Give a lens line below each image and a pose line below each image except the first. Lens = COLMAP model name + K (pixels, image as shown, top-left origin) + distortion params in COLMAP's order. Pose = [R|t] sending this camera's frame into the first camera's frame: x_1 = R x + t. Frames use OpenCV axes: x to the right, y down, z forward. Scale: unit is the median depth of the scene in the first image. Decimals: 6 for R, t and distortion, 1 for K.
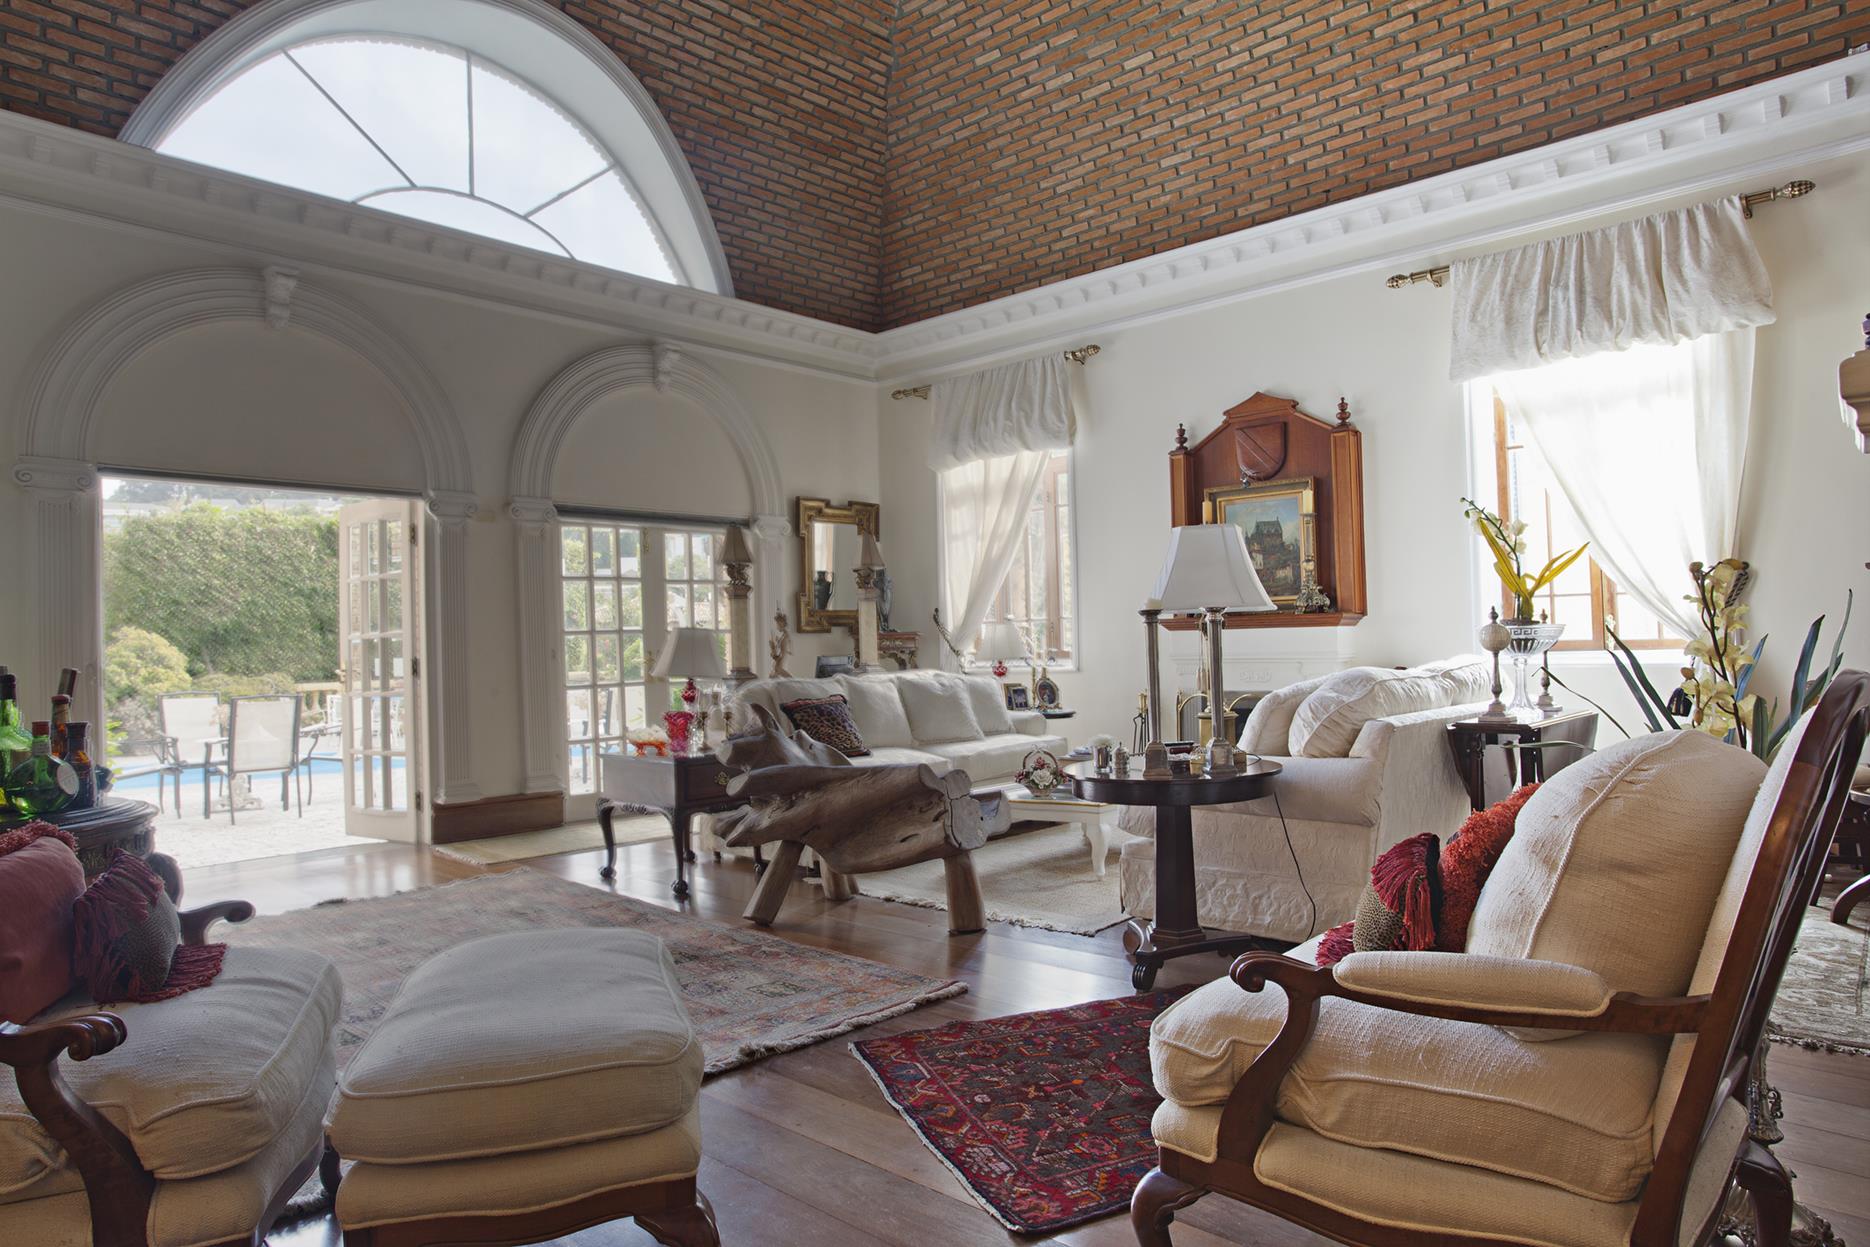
lens RADIAL K [[1126.4, 0, 937.3], [0, 1126.4, 619.0], [0, 0, 1]] dist [0.003821, 0.000821]
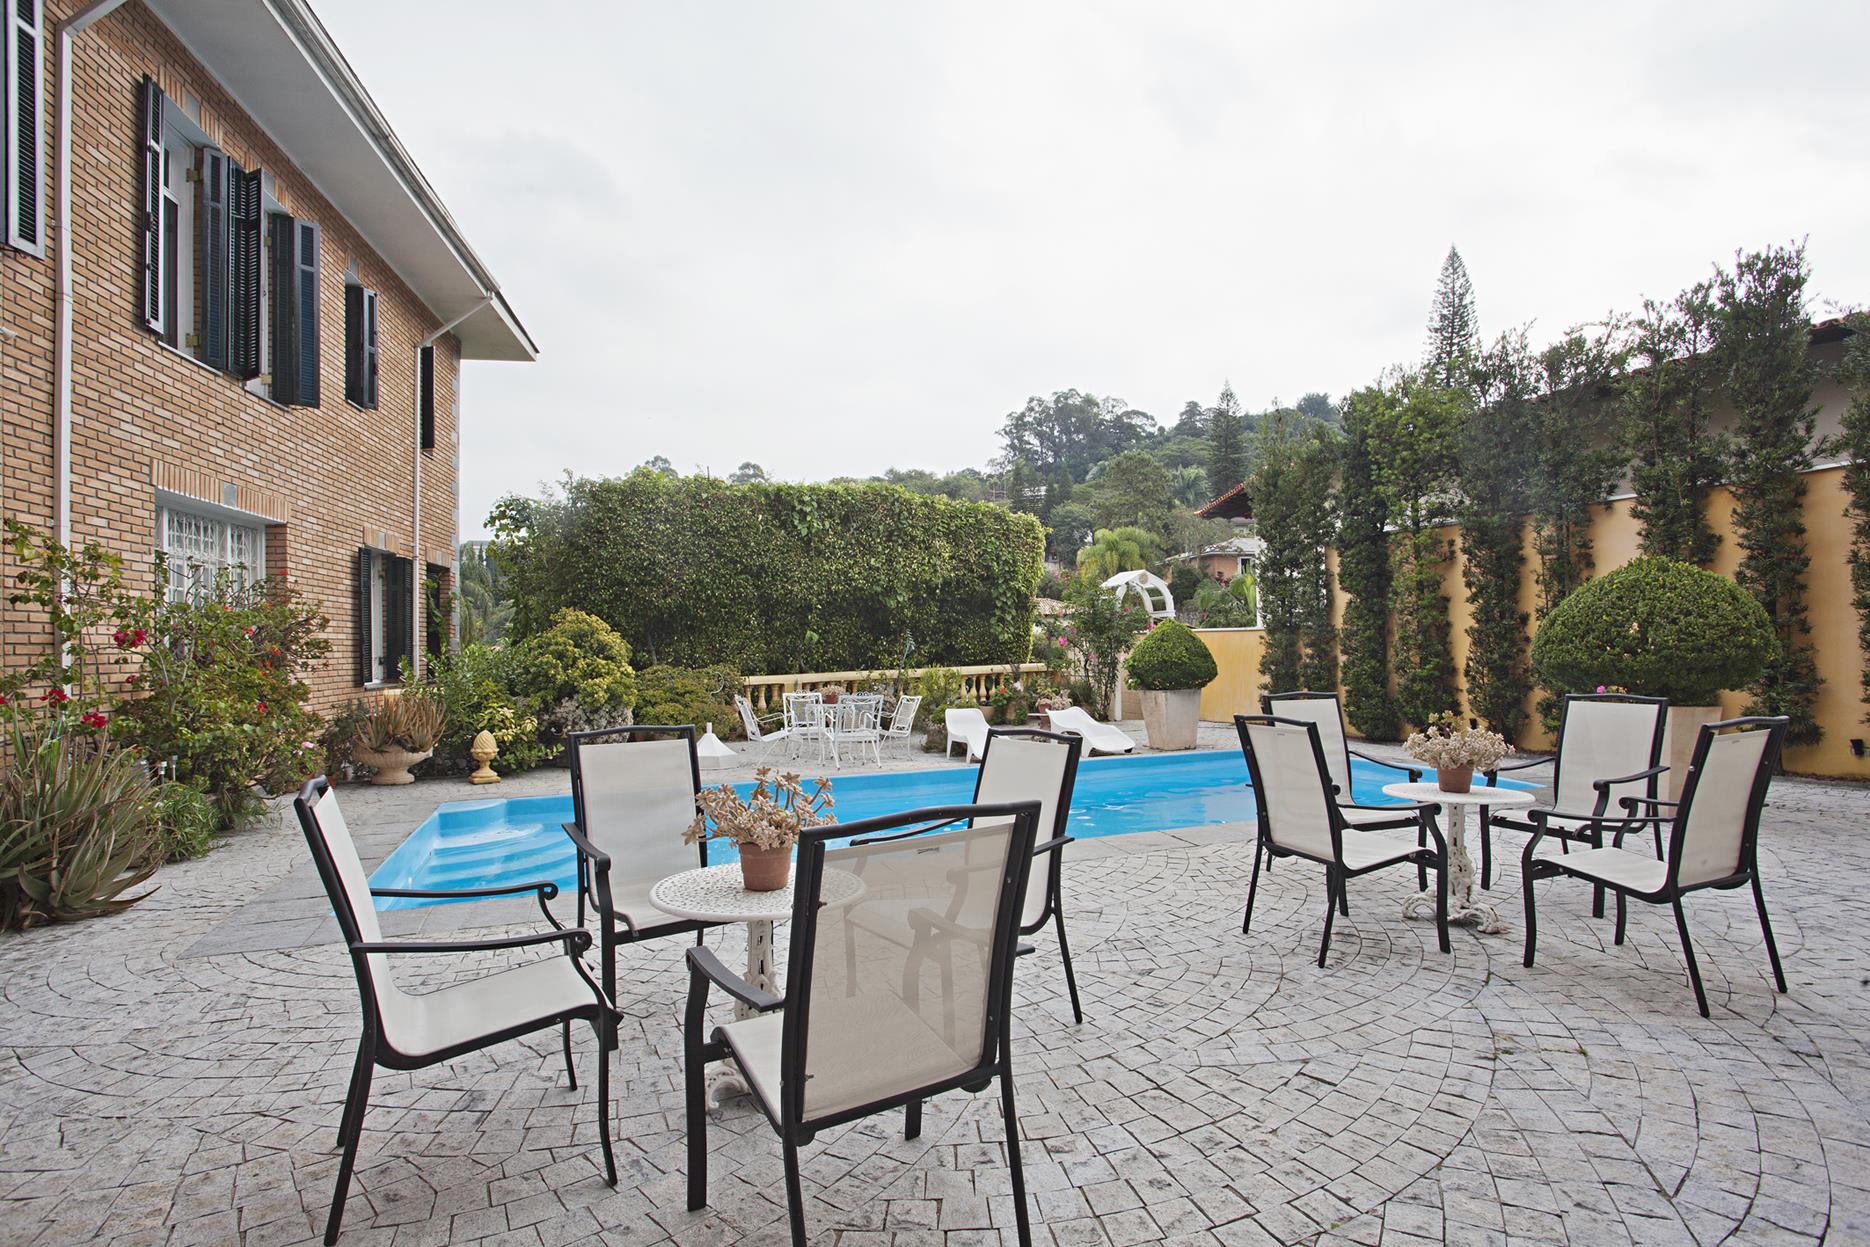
lens RADIAL K [[919.8, 0, 933.4], [0, 919.8, 625.9], [0, 0, 1]] dist [0.000891, 0.000296]
pose [[0.963971, 0.001174, -0.266004, -0.254492], [0.001059, 0.999965, 0.008254, 0.013056], [0.266004, -0.008239, 0.963937, 0.383398]]
